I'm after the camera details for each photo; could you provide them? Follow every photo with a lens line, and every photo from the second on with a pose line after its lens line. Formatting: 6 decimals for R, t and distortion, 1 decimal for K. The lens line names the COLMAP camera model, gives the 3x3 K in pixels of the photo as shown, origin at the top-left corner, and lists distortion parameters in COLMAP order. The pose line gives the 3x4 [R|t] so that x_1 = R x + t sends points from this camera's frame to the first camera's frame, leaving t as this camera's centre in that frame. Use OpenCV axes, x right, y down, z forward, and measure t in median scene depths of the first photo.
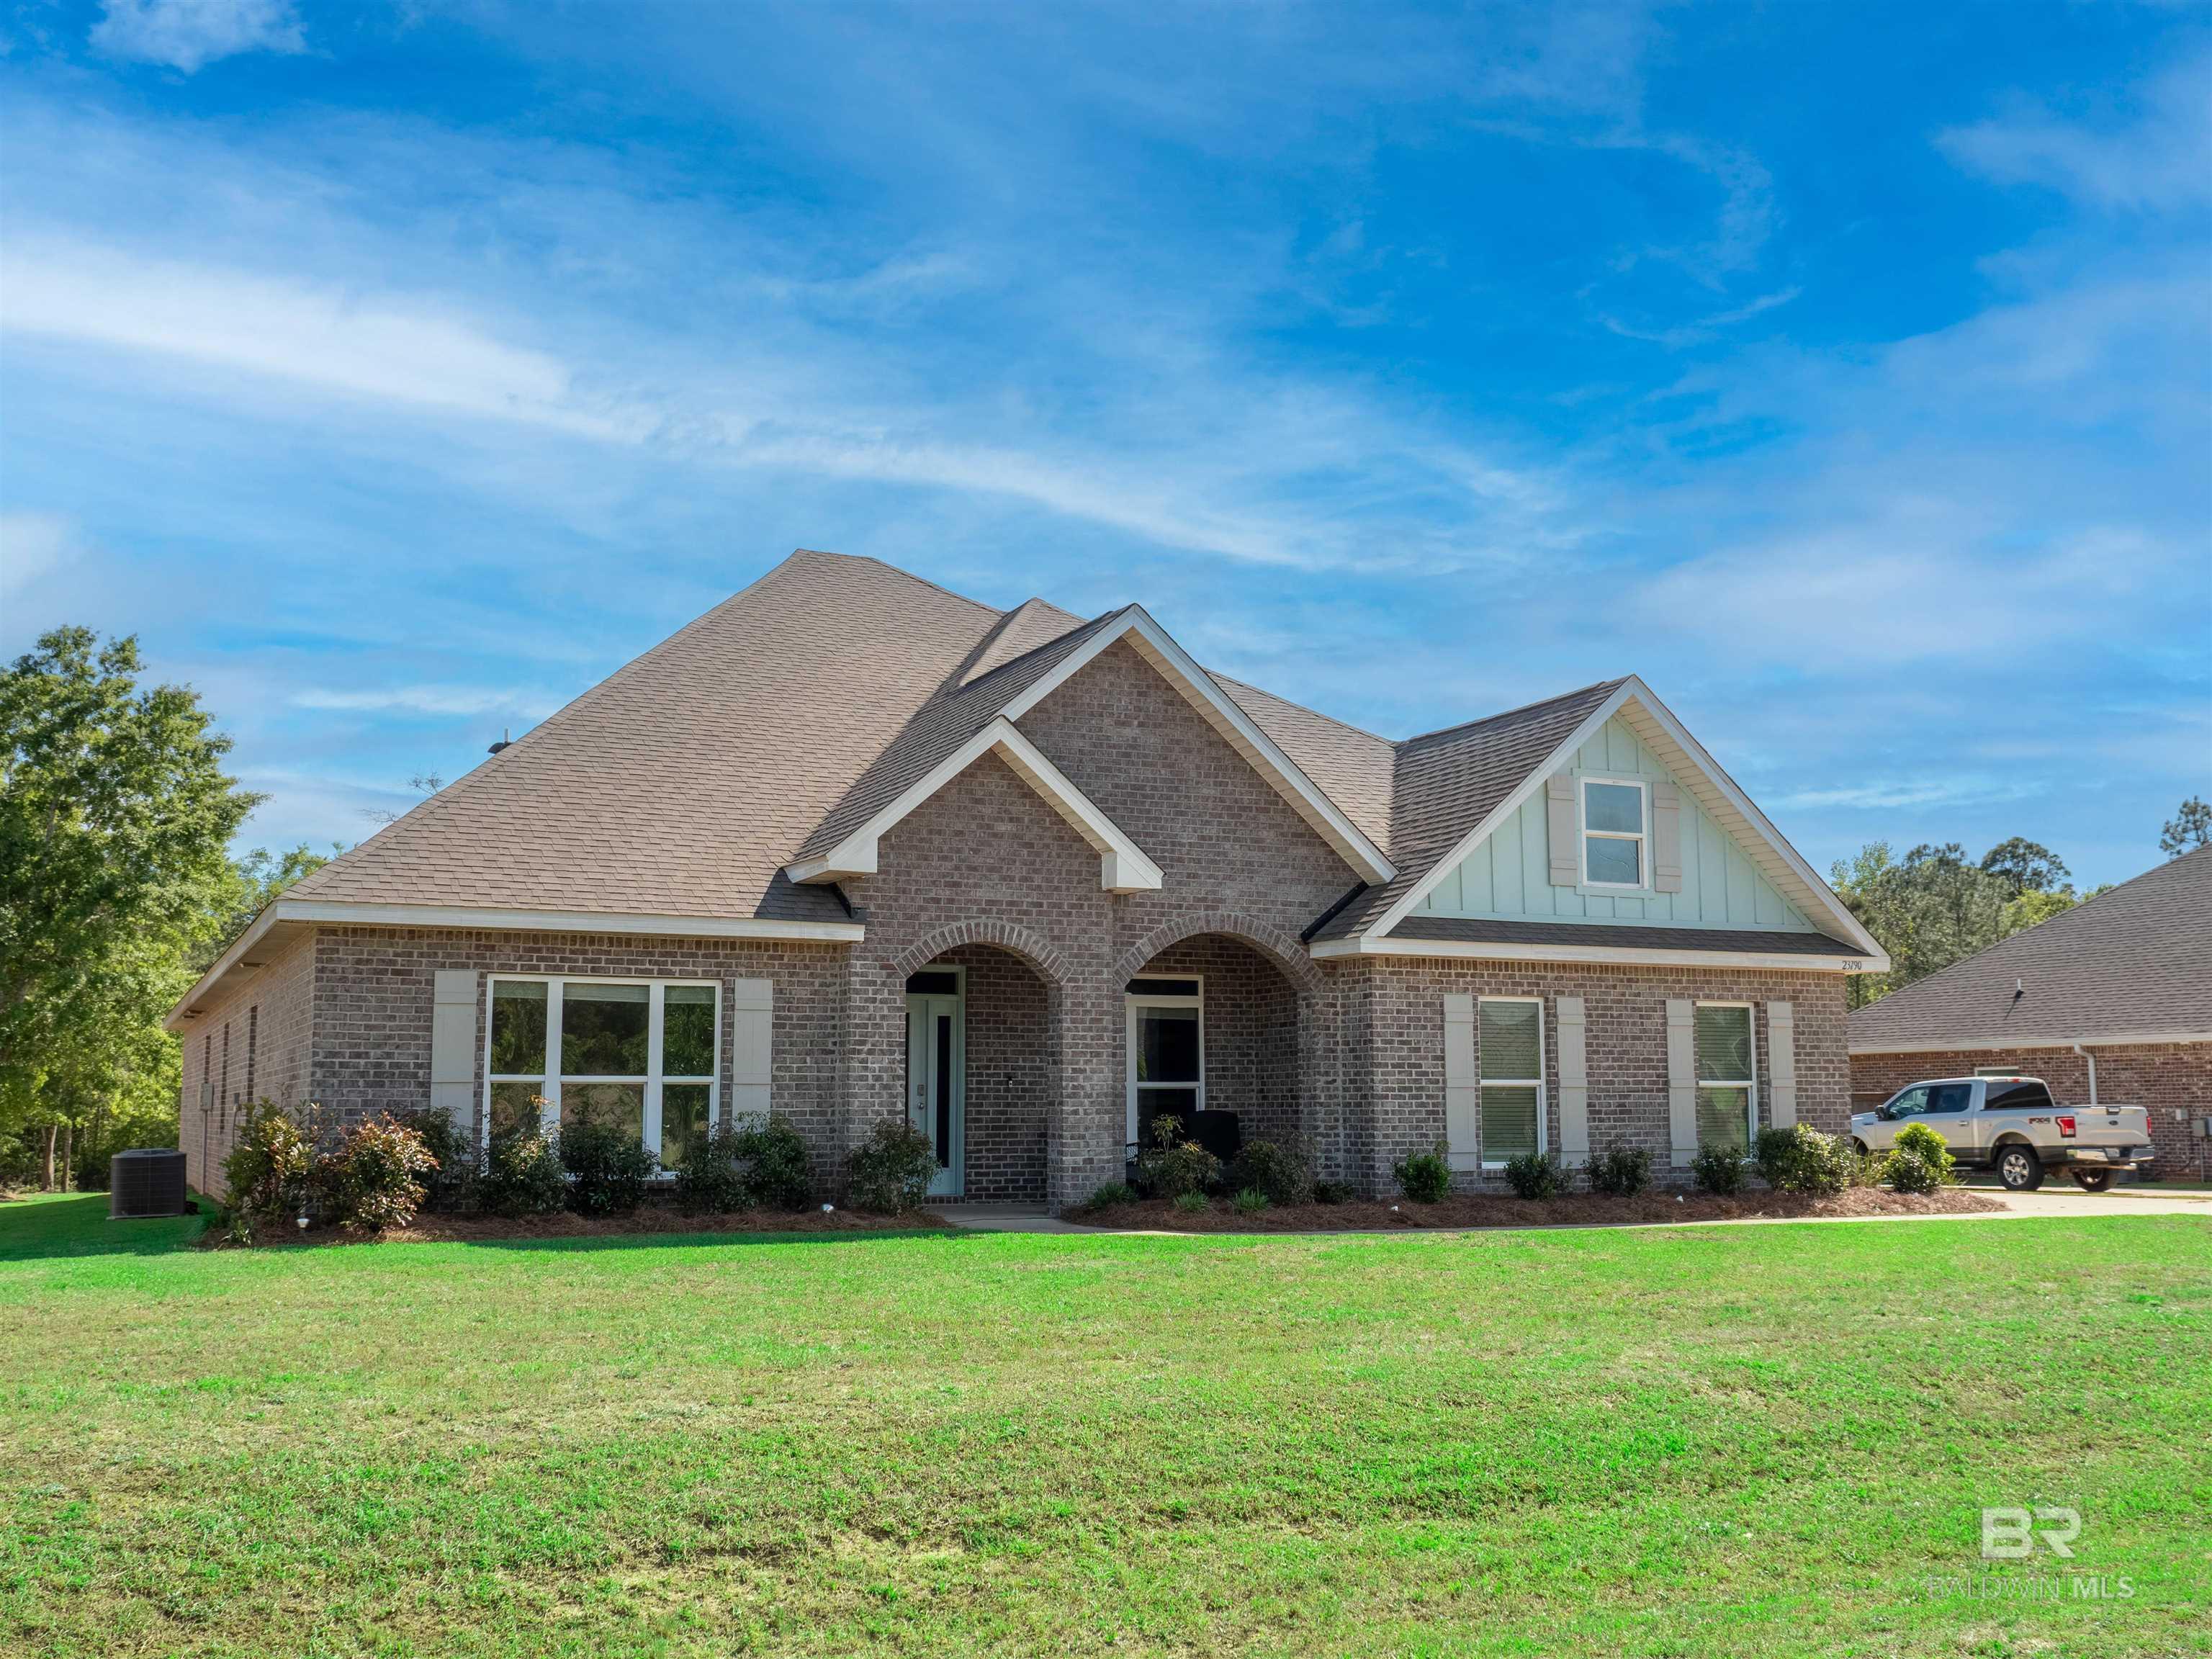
lens RADIAL K [[2087.1, 0, 1107.3], [0, 2087.1, 816.8], [0, 0, 1]] dist [0.002888, 0.000000]
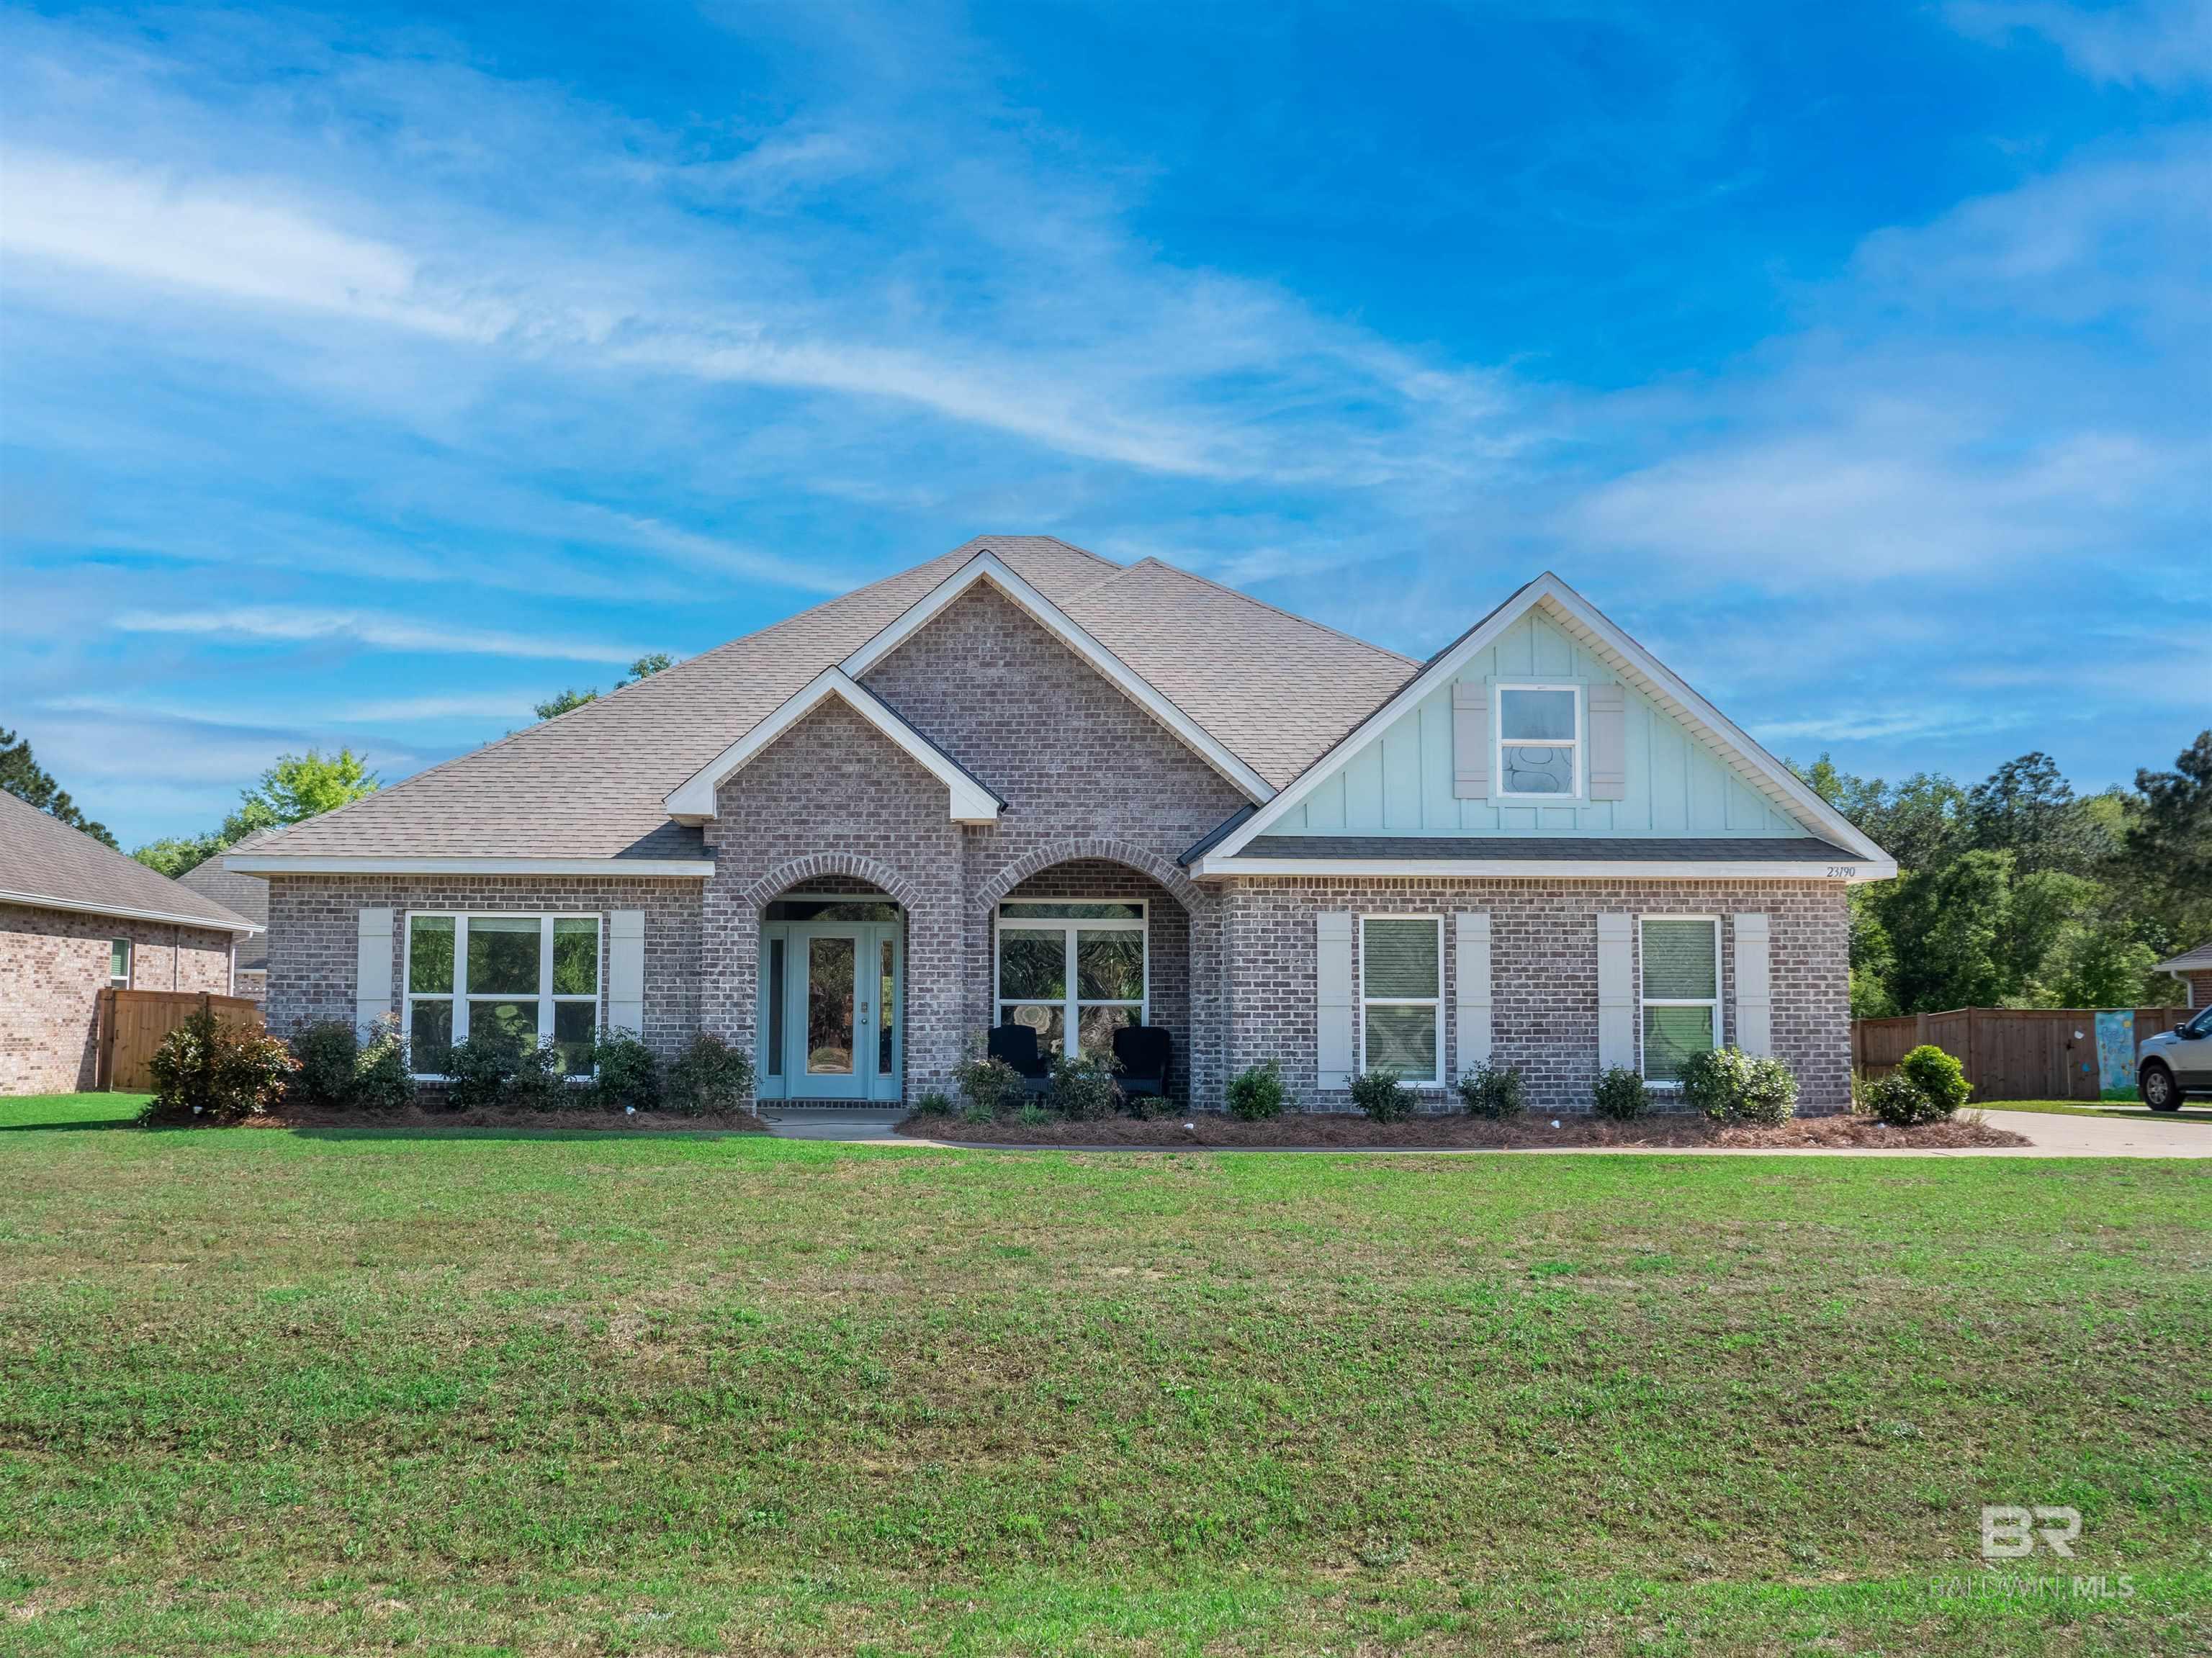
lens RADIAL K [[1748.9, 0, 1106.0], [0, 1748.9, 849.8], [0, 0, 1]] dist [-0.023280, 0.004744]
pose [[0.914041, -0.034167, -0.404180, 0.423785], [0.050481, 0.998281, 0.029770, 0.026313], [0.402468, -0.047615, 0.914195, 0.207871]]
